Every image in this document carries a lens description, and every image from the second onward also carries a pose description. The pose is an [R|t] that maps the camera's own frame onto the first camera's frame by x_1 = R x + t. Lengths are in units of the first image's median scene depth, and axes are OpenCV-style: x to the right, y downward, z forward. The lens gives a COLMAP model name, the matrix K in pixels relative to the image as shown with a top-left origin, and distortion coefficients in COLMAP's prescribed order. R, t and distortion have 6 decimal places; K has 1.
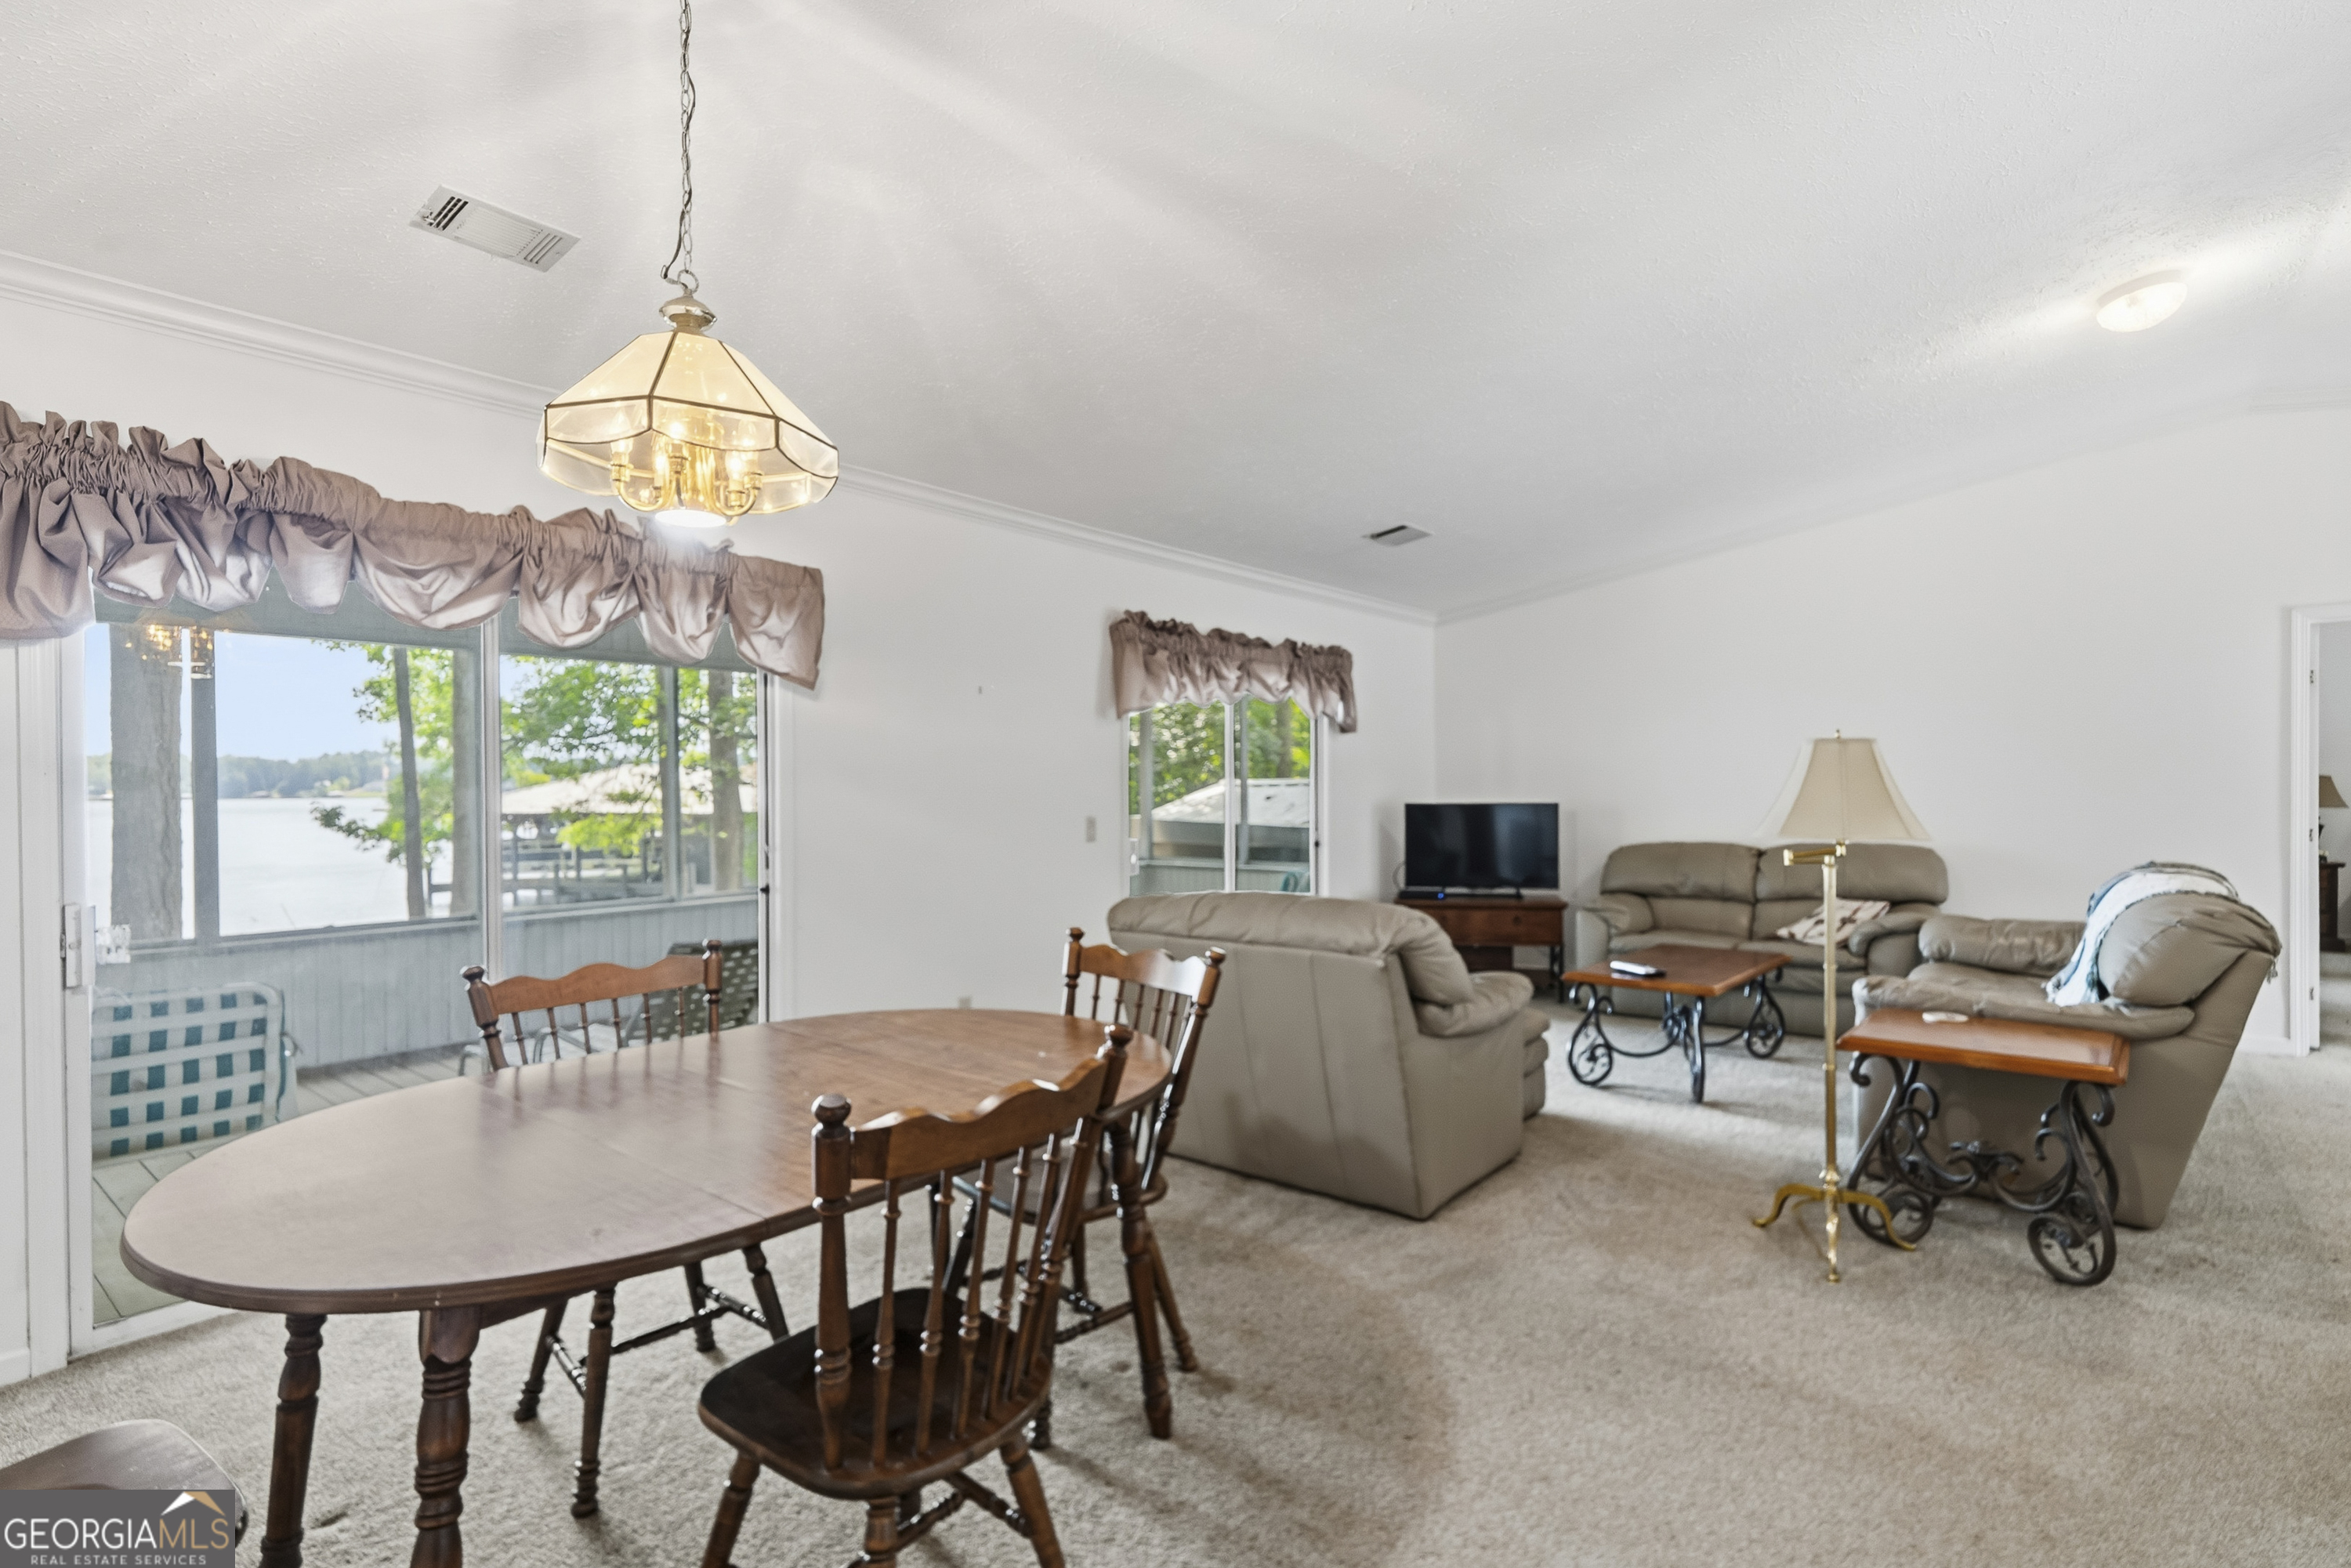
lens RADIAL K [[1071.7, 0, 1177.6], [0, 1071.7, 795.4], [0, 0, 1]] dist [-0.003946, 0.001162]
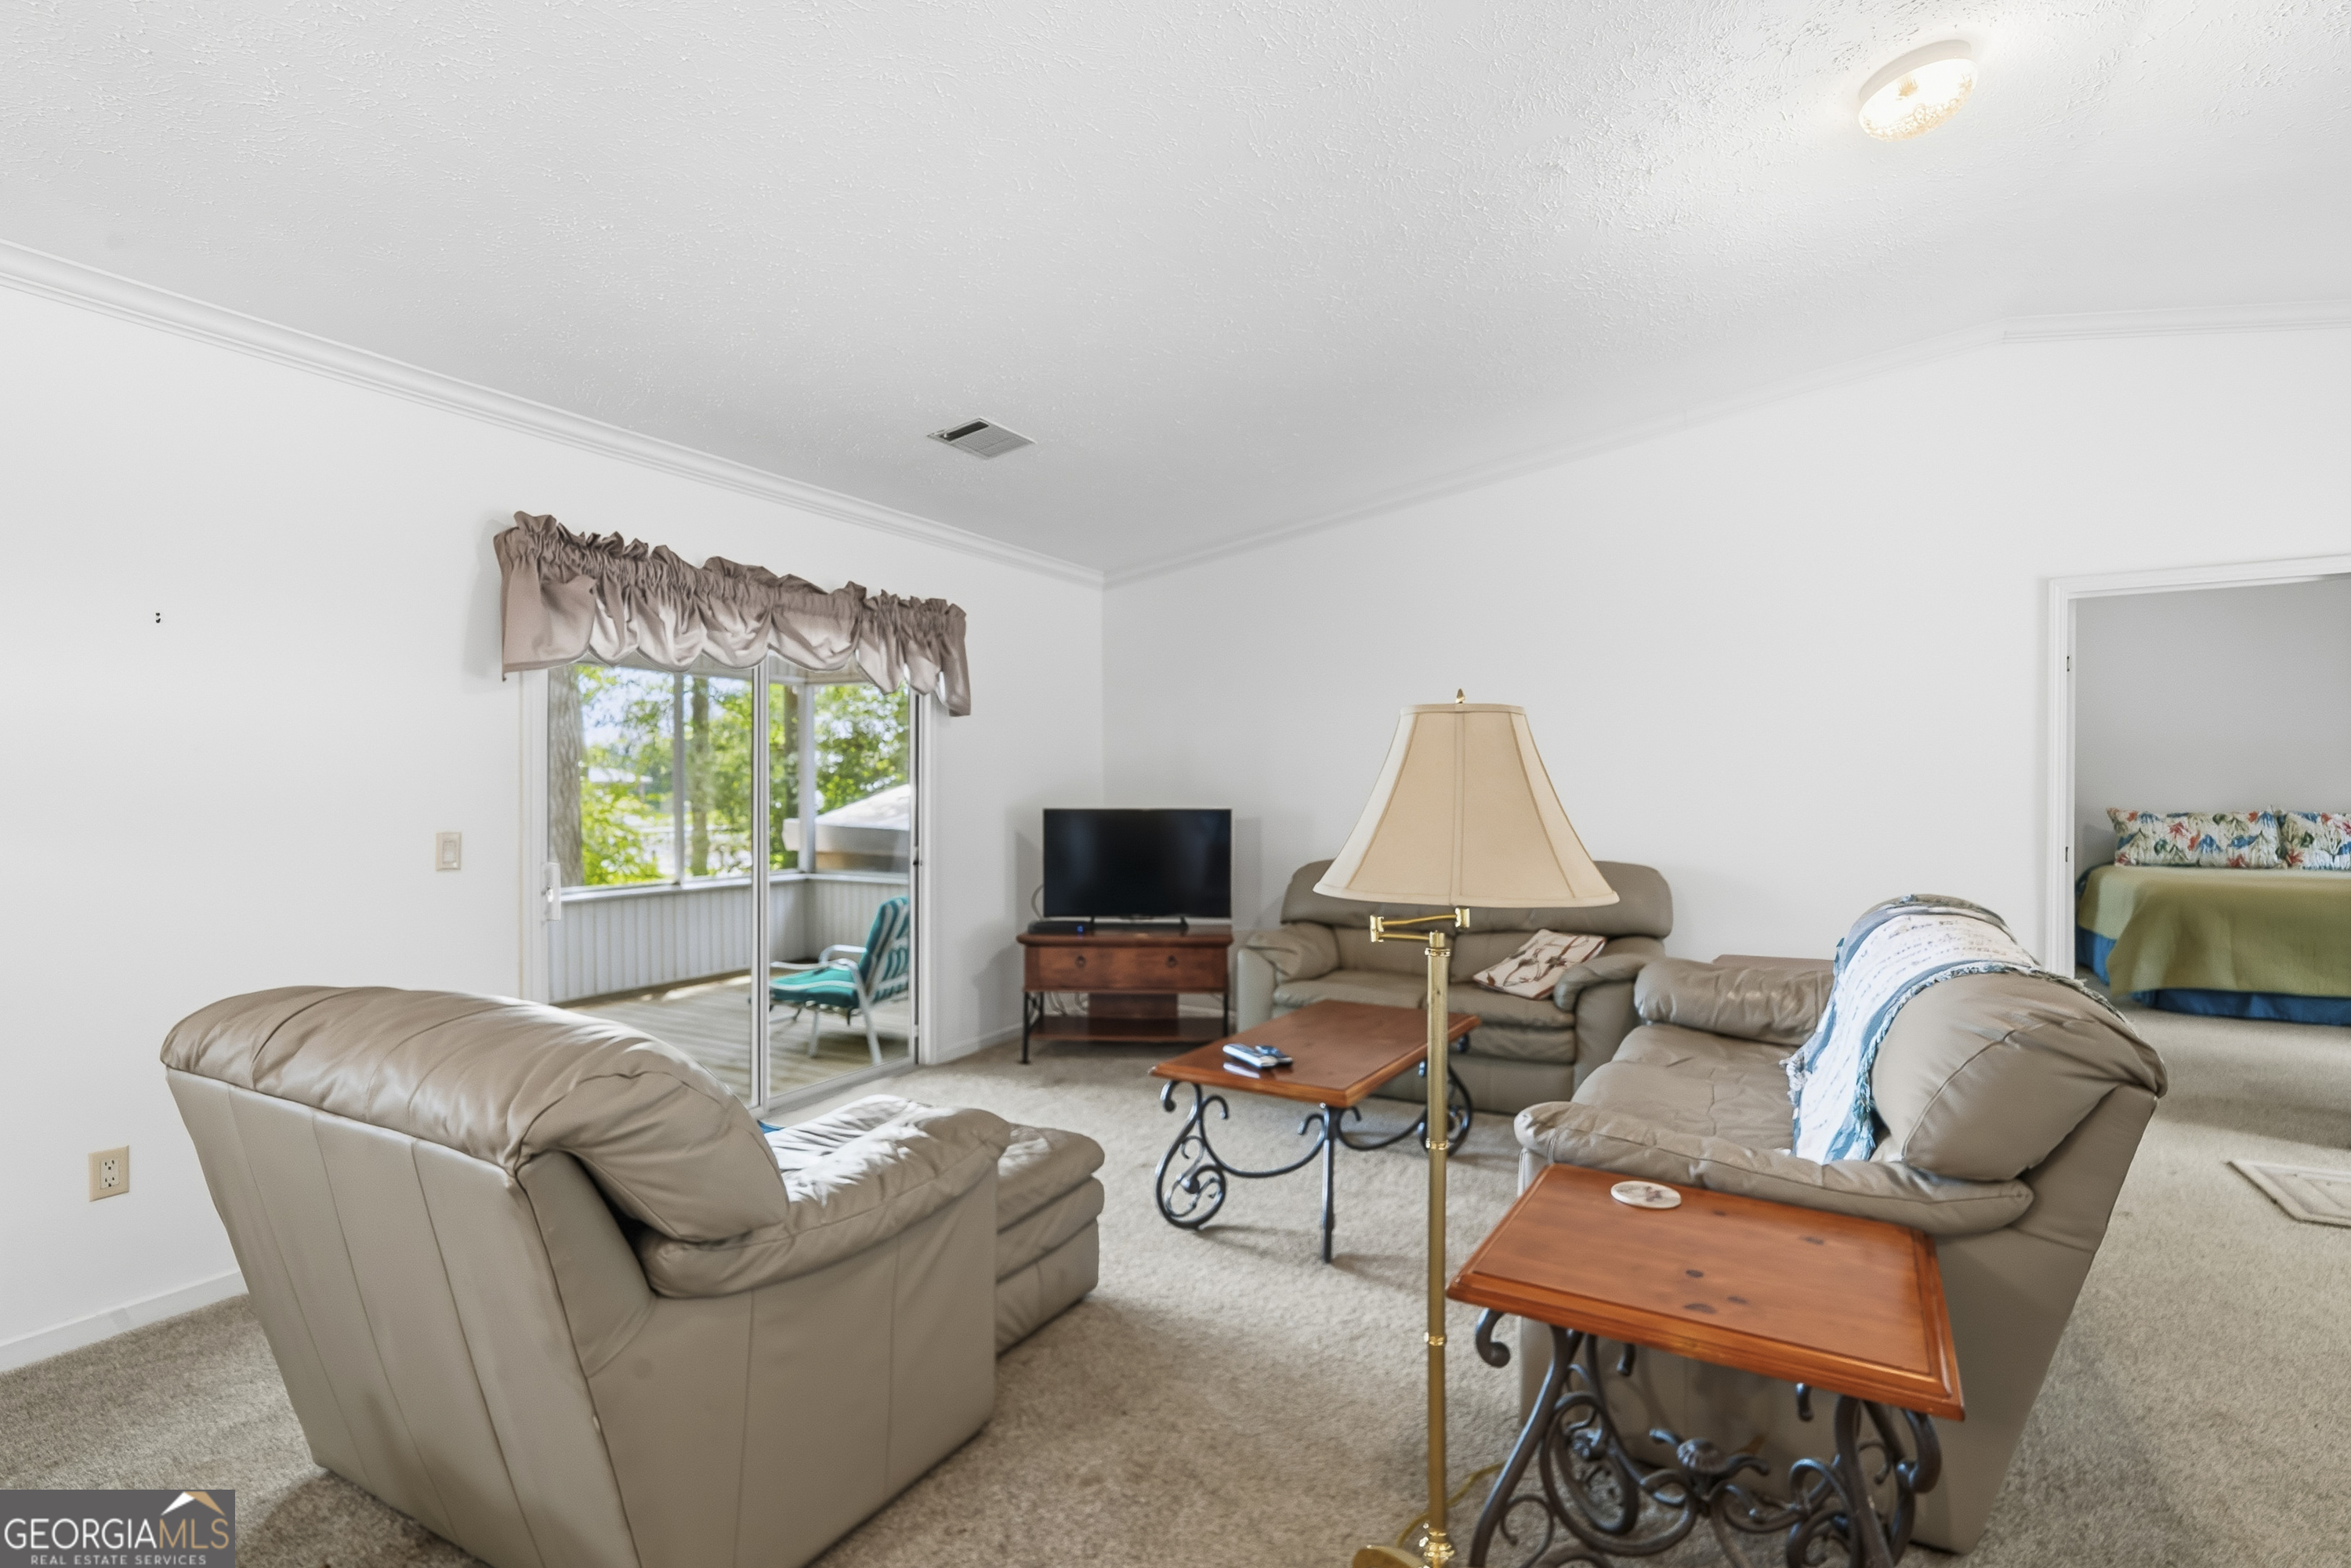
lens RADIAL K [[1071.7, 0, 1166.1], [0, 1071.7, 789.4], [0, 0, 1]] dist [-0.003946, 0.001162]
pose [[0.985366, 0.006555, 0.170325, 0.224568], [-0.005901, 0.999973, -0.004346, -0.005084], [-0.170349, 0.003277, 0.985378, 0.293467]]
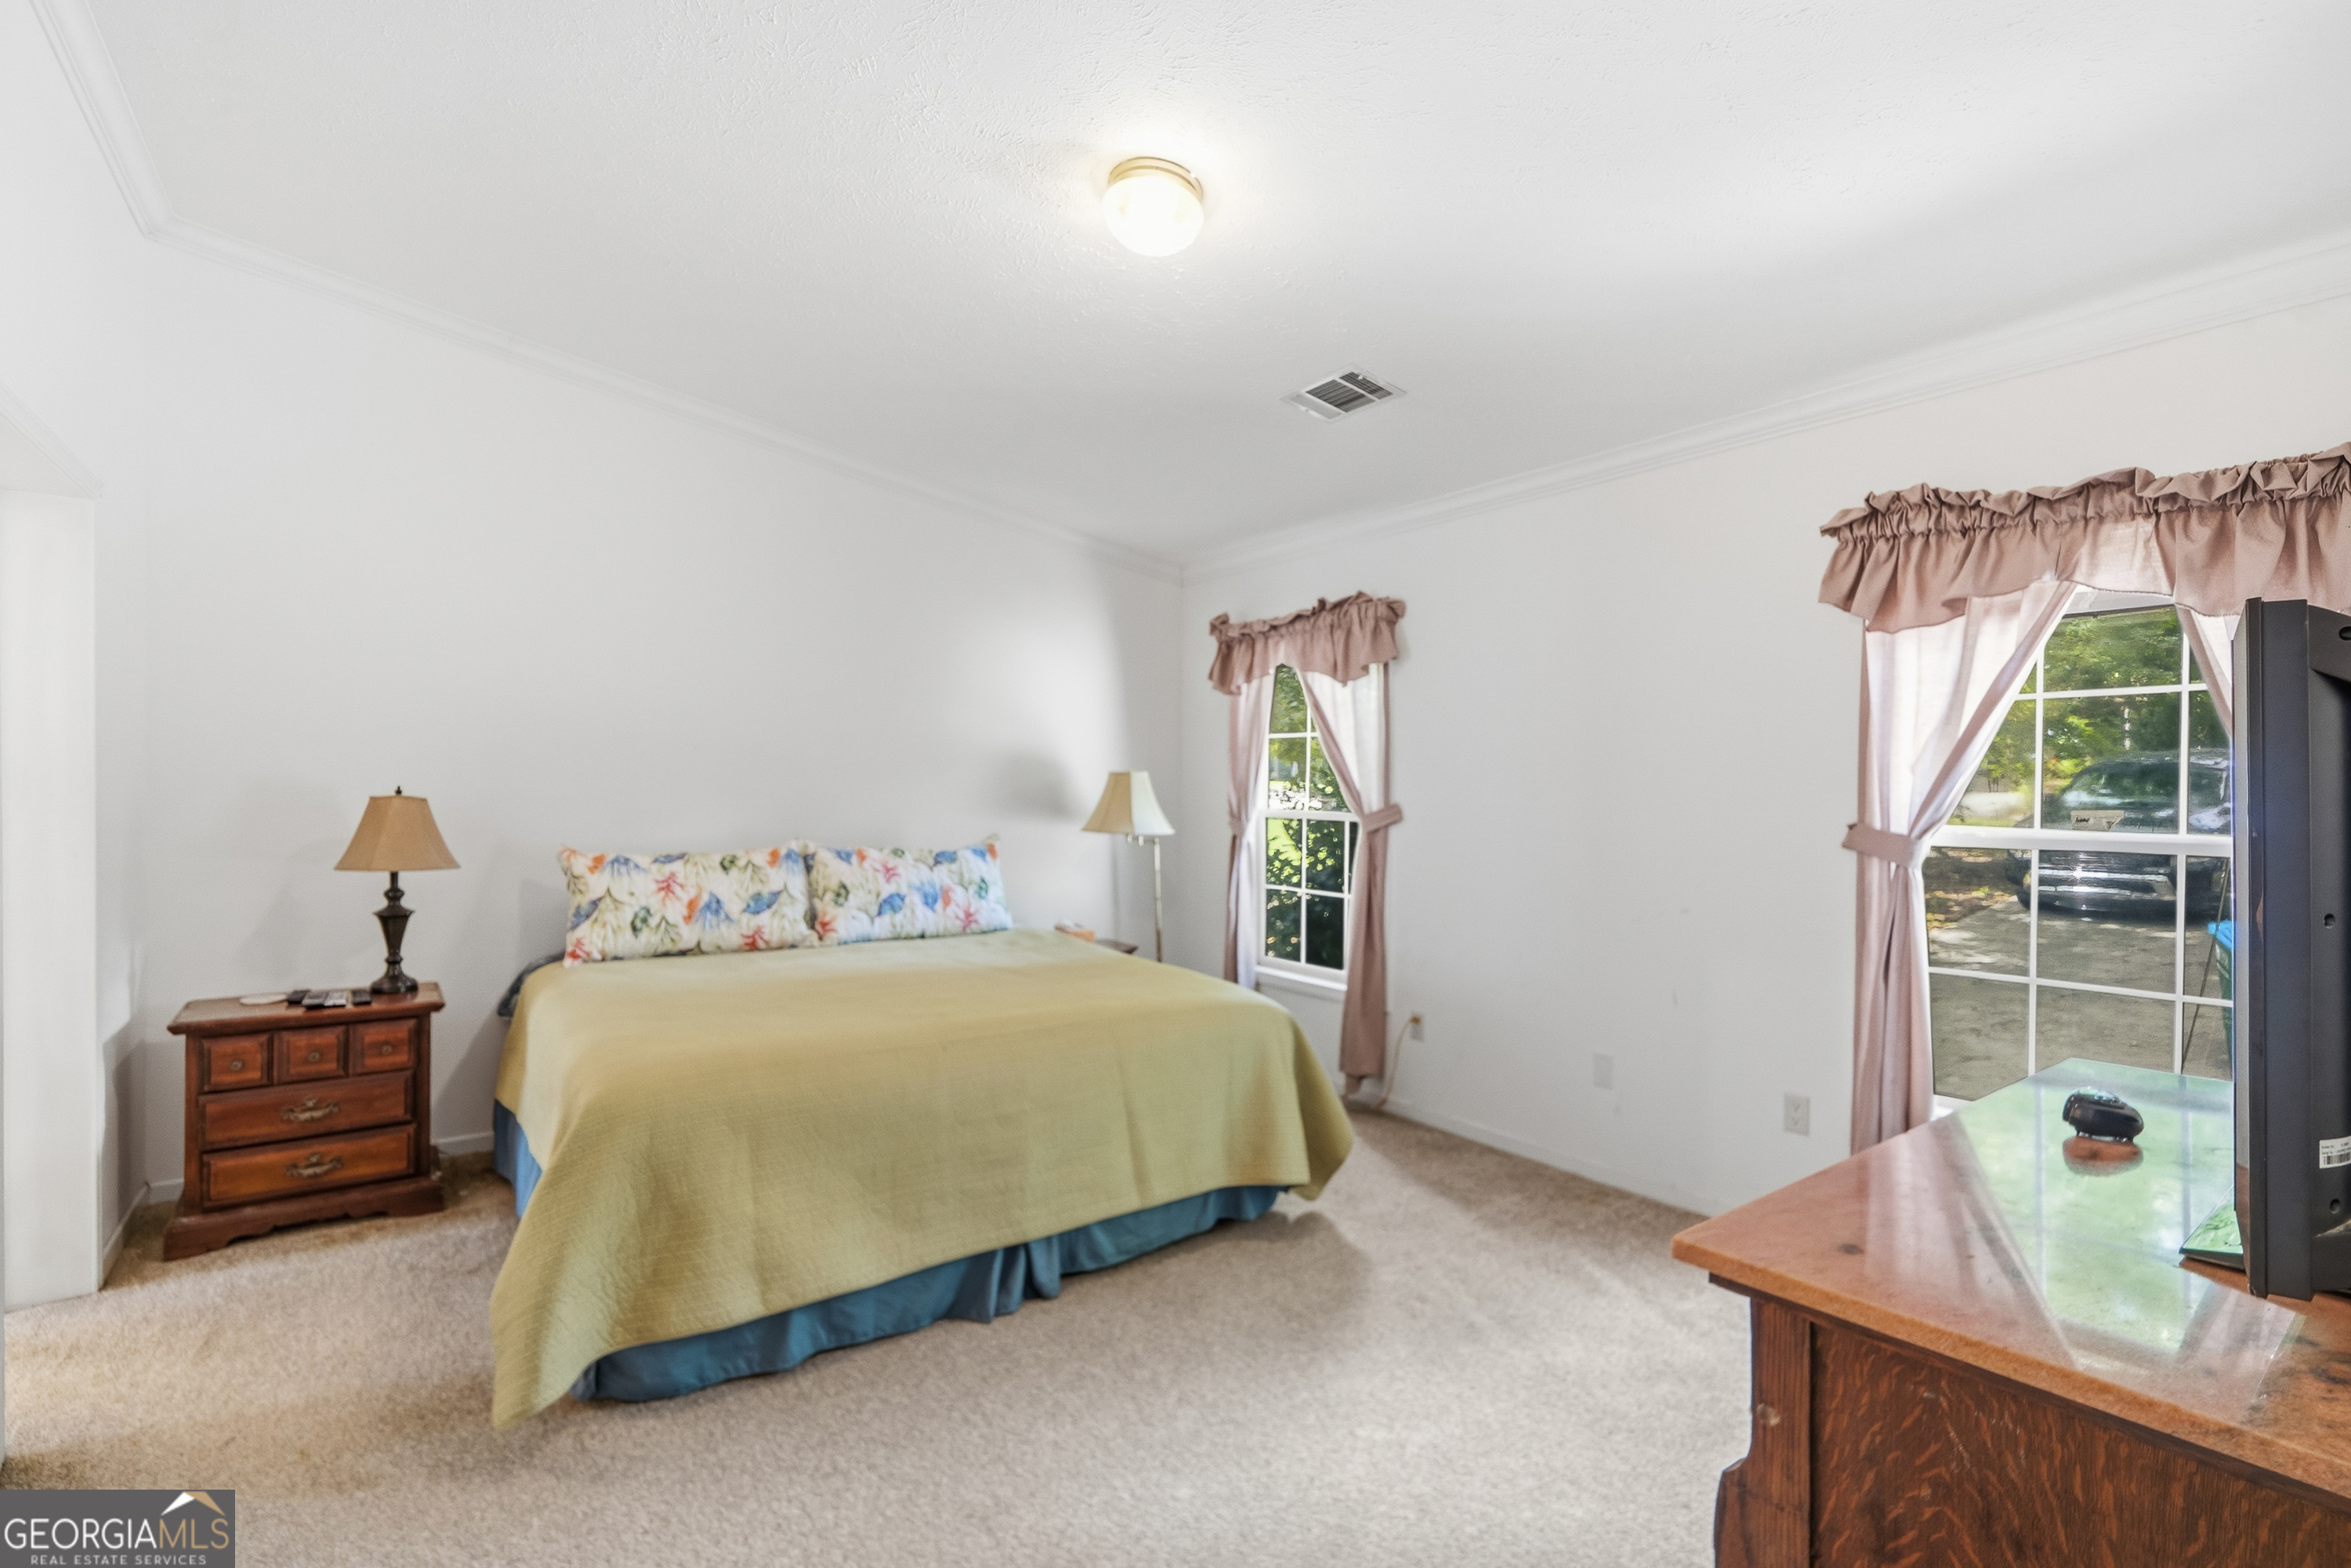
lens RADIAL K [[1071.7, 0, 1170.8], [0, 1071.7, 800.8], [0, 0, 1]] dist [-0.003946, 0.001162]
pose [[0.227891, 0.011819, 0.973615, 0.483251], [0.000582, 0.999924, -0.012275, -0.008301], [-0.973686, 0.003364, 0.227867, 0.478917]]
